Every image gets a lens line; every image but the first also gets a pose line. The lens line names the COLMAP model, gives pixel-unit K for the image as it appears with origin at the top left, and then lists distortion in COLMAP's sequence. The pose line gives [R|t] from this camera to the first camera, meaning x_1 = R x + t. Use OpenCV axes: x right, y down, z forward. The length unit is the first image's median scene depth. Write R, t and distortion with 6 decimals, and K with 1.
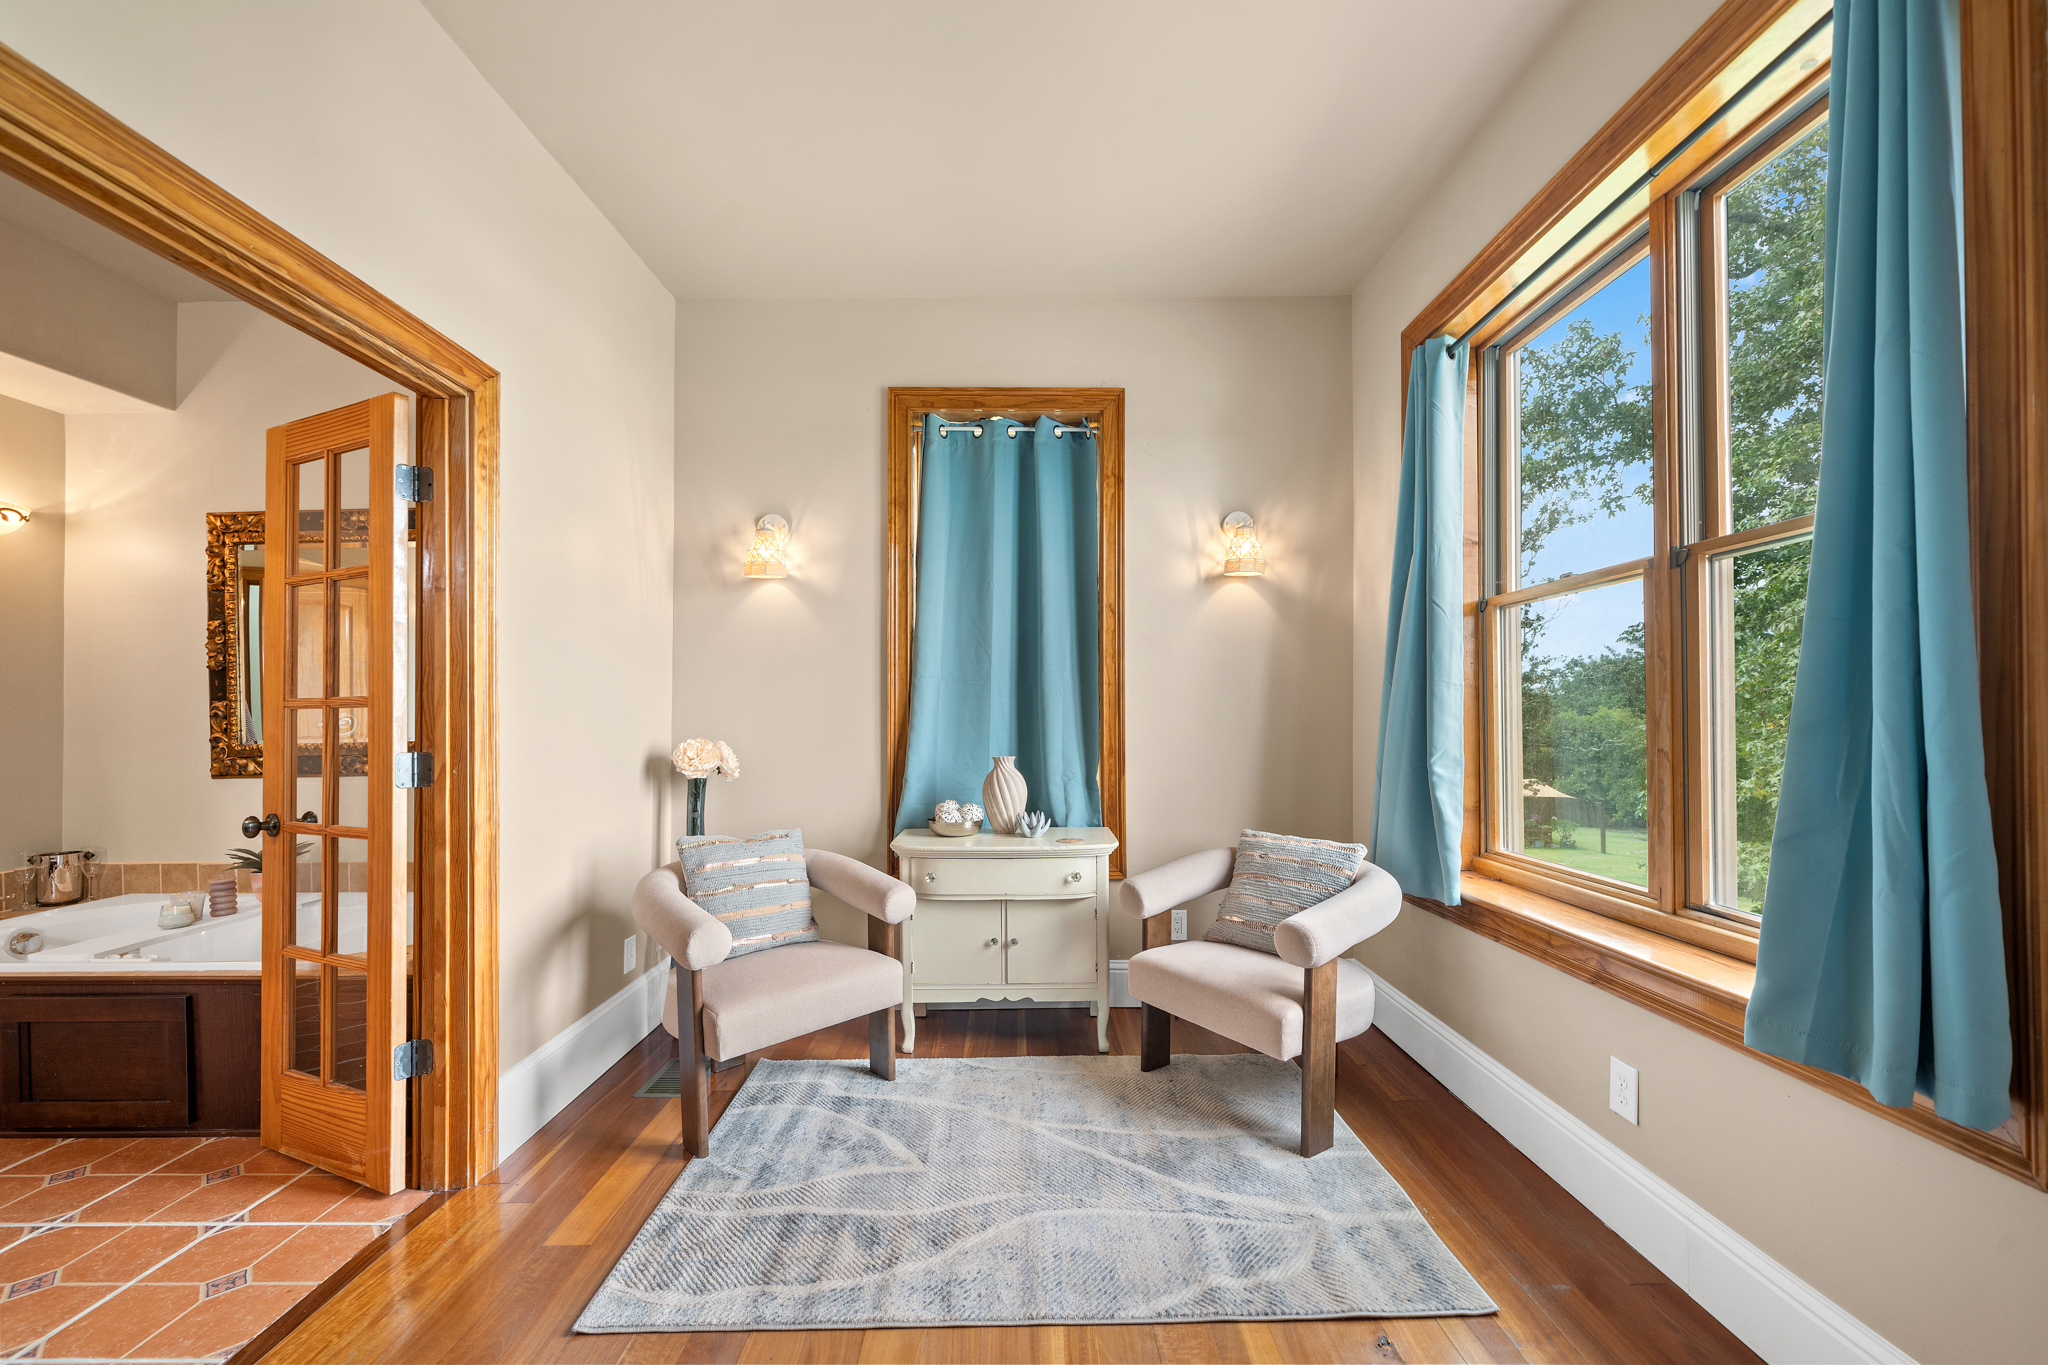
lens RADIAL K [[808.3, 0, 1024.2], [0, 808.3, 709.7], [0, 0, 1]] dist [-0.003546, 0.000910]
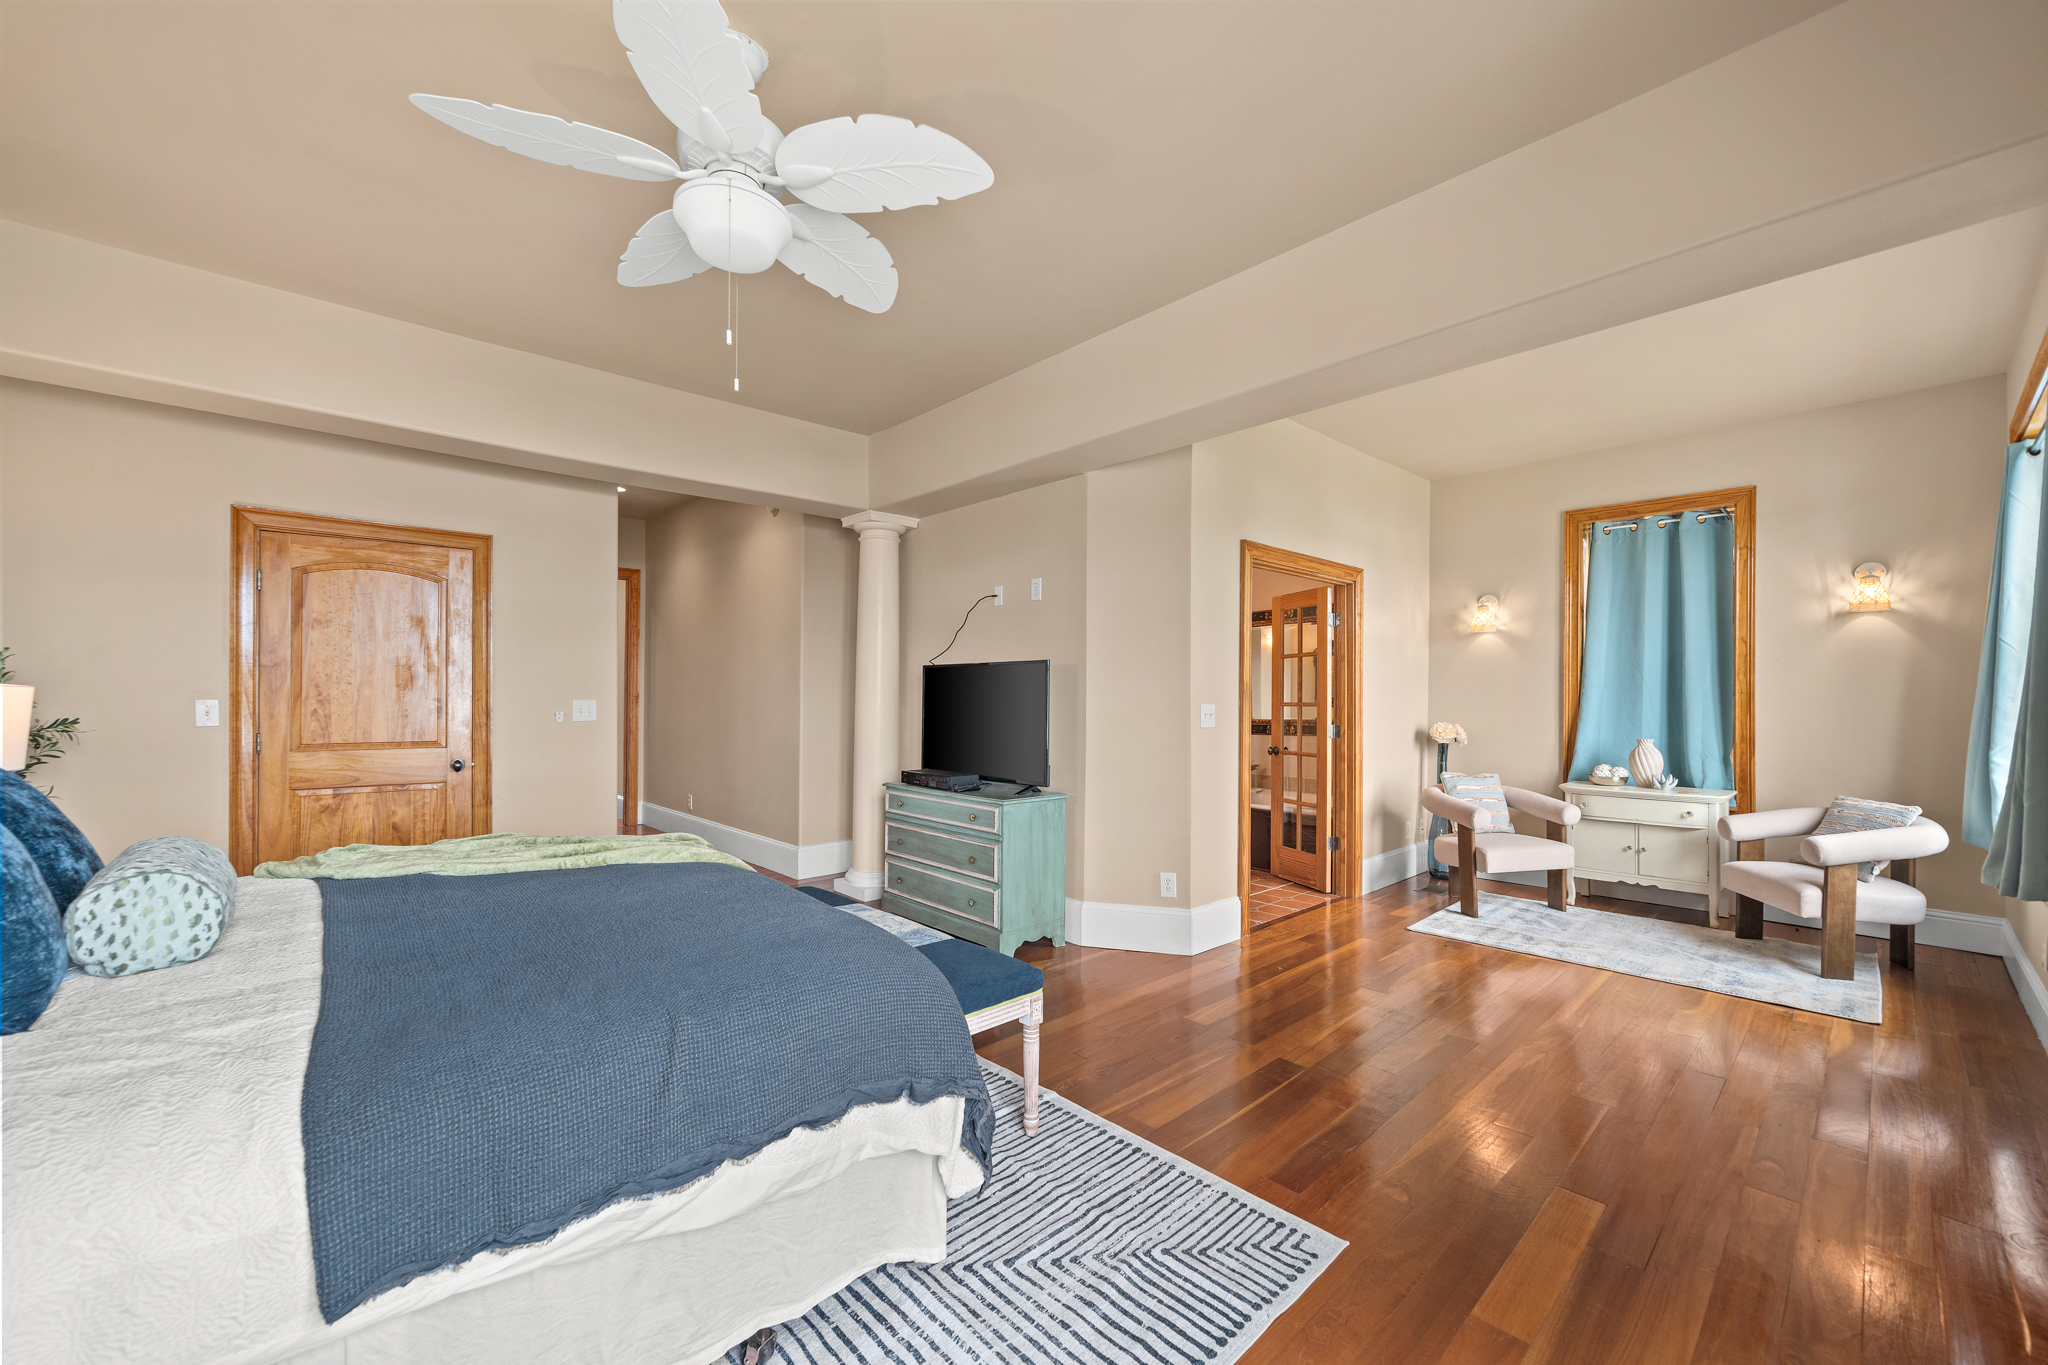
lens RADIAL K [[808.3, 0, 1036.5], [0, 808.3, 692.0], [0, 0, 1]] dist [-0.003546, 0.000910]
pose [[0.679953, 0.000960, -0.733255, 0.350841], [-0.000501, 1.000000, 0.000844, -0.038039], [0.733256, -0.000206, 0.679953, -1.037930]]
